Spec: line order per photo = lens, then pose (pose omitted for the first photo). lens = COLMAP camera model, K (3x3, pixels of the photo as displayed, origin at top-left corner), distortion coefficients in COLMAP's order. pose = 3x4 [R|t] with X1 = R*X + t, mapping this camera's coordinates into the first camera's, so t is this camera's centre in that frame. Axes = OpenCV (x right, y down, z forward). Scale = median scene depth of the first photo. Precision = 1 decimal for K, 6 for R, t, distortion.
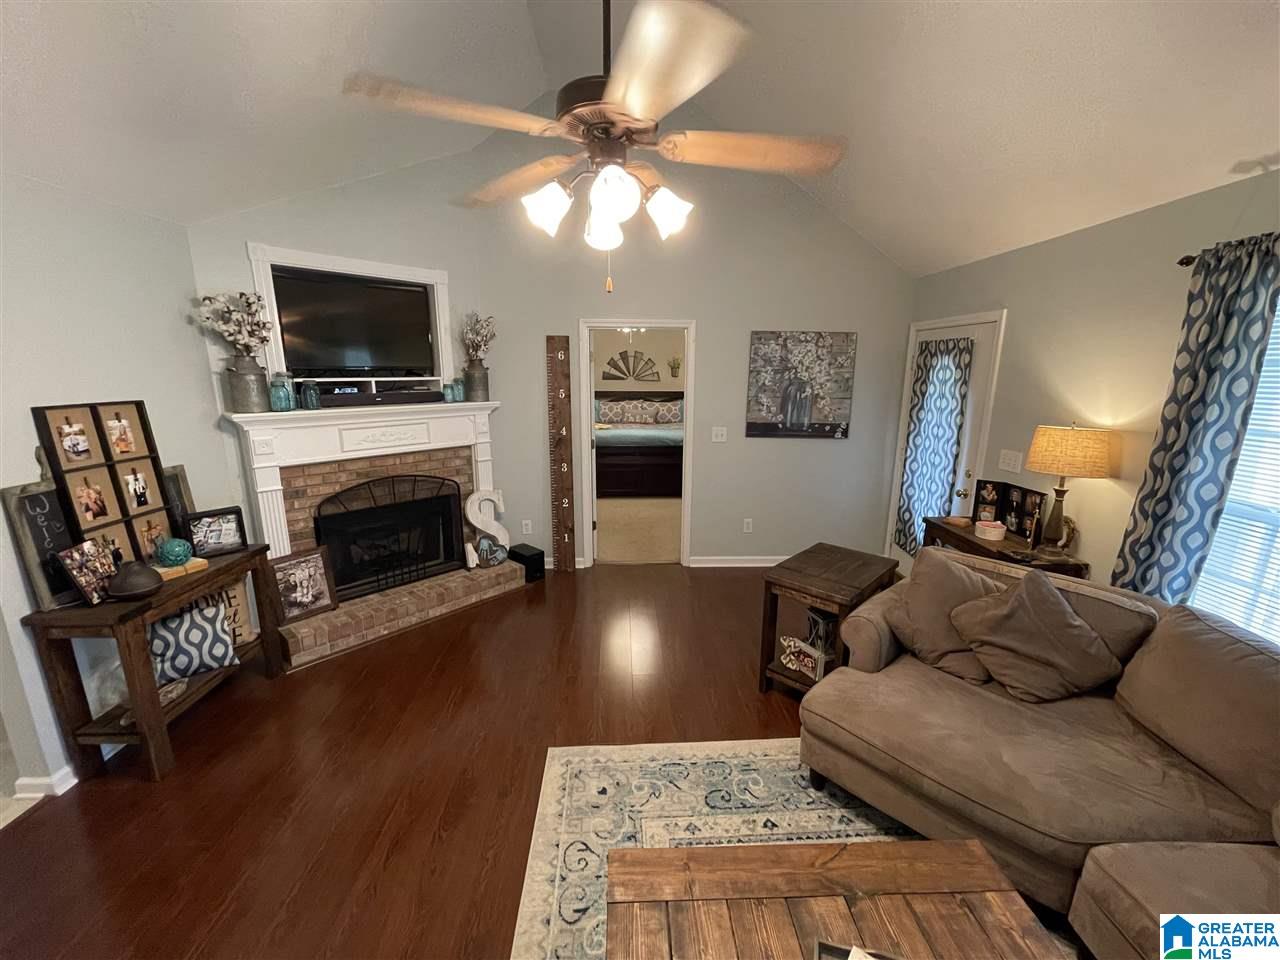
lens RADIAL K [[513.9, 0, 642.2], [0, 513.9, 482.1], [0, 0, 1]] dist [-0.004074, 0.002079]
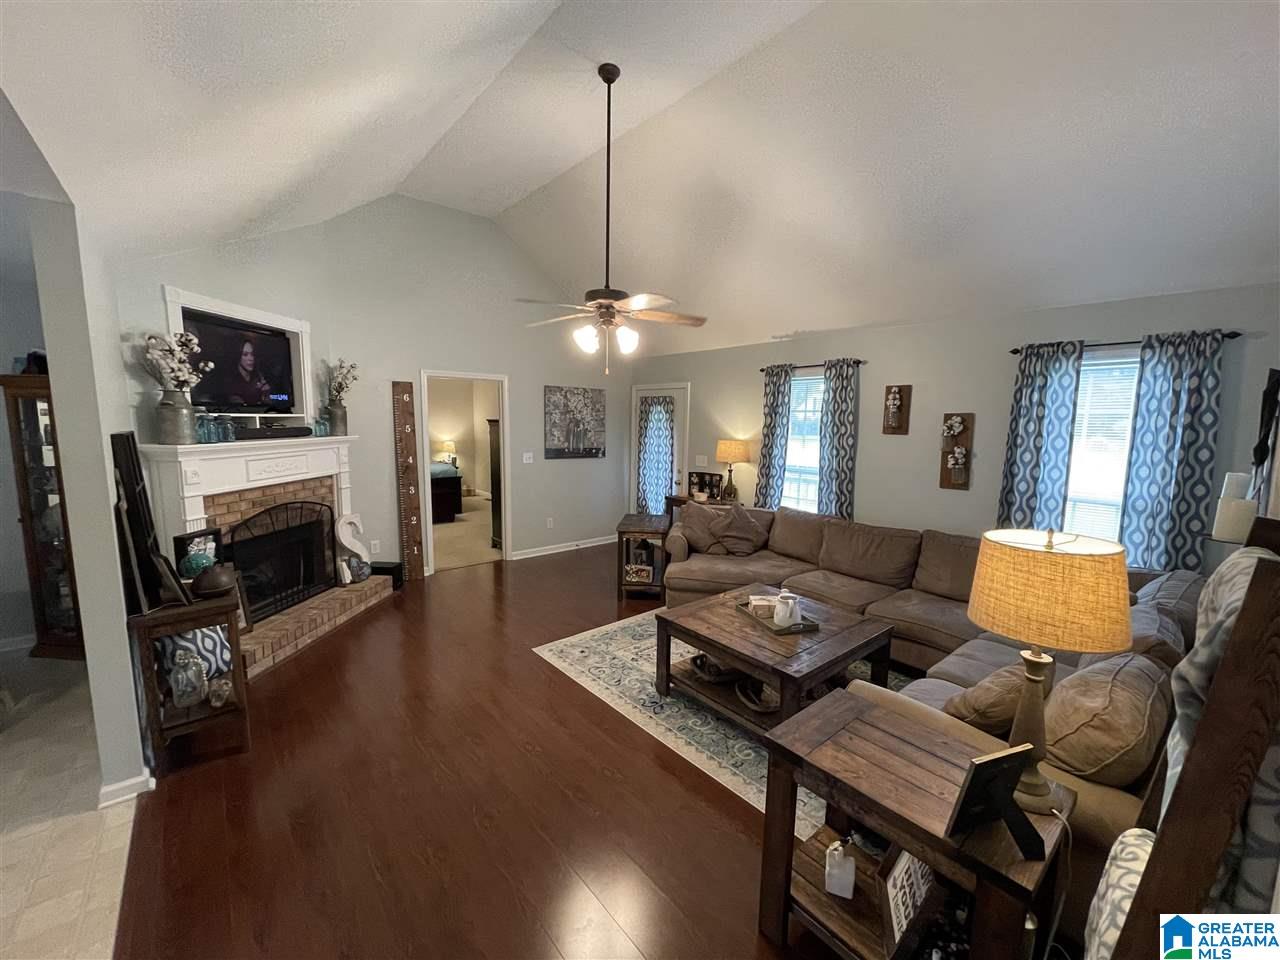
lens RADIAL K [[513.9, 0, 637.8], [0, 513.9, 481.7], [0, 0, 1]] dist [-0.004074, 0.002079]
pose [[0.791128, -0.067575, 0.607906, -0.582175], [0.119205, 0.991855, -0.044879, 0.085669], [-0.599922, 0.107970, 0.792739, -0.331977]]
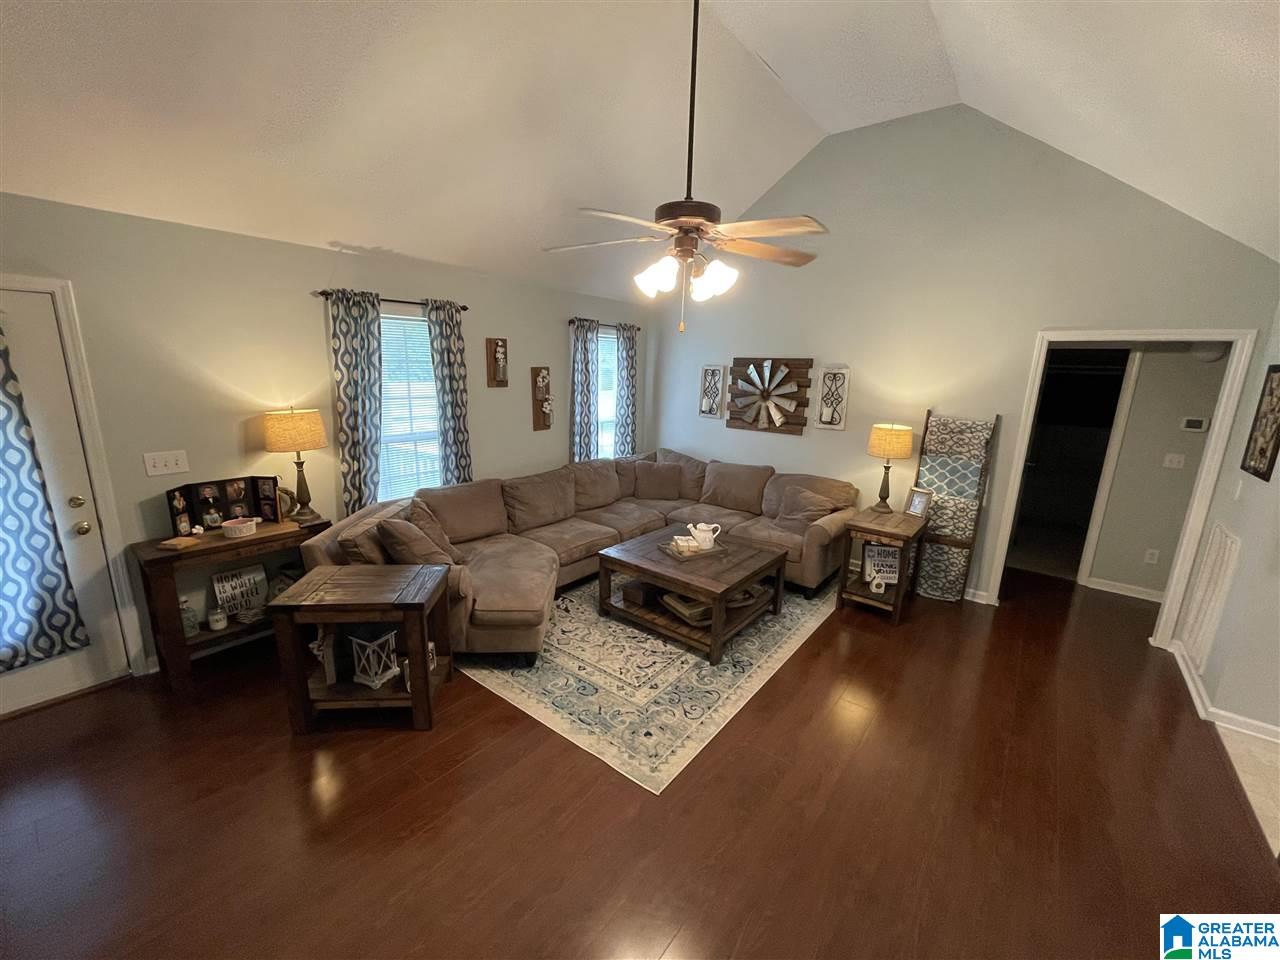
lens RADIAL K [[513.9, 0, 647.5], [0, 513.9, 480.7], [0, 0, 1]] dist [-0.004074, 0.002079]
pose [[-0.759111, -0.168623, 0.628742, -0.450014], [0.106870, 0.920479, 0.375894, -0.238778], [-0.642128, 0.352539, -0.680726, 0.996583]]
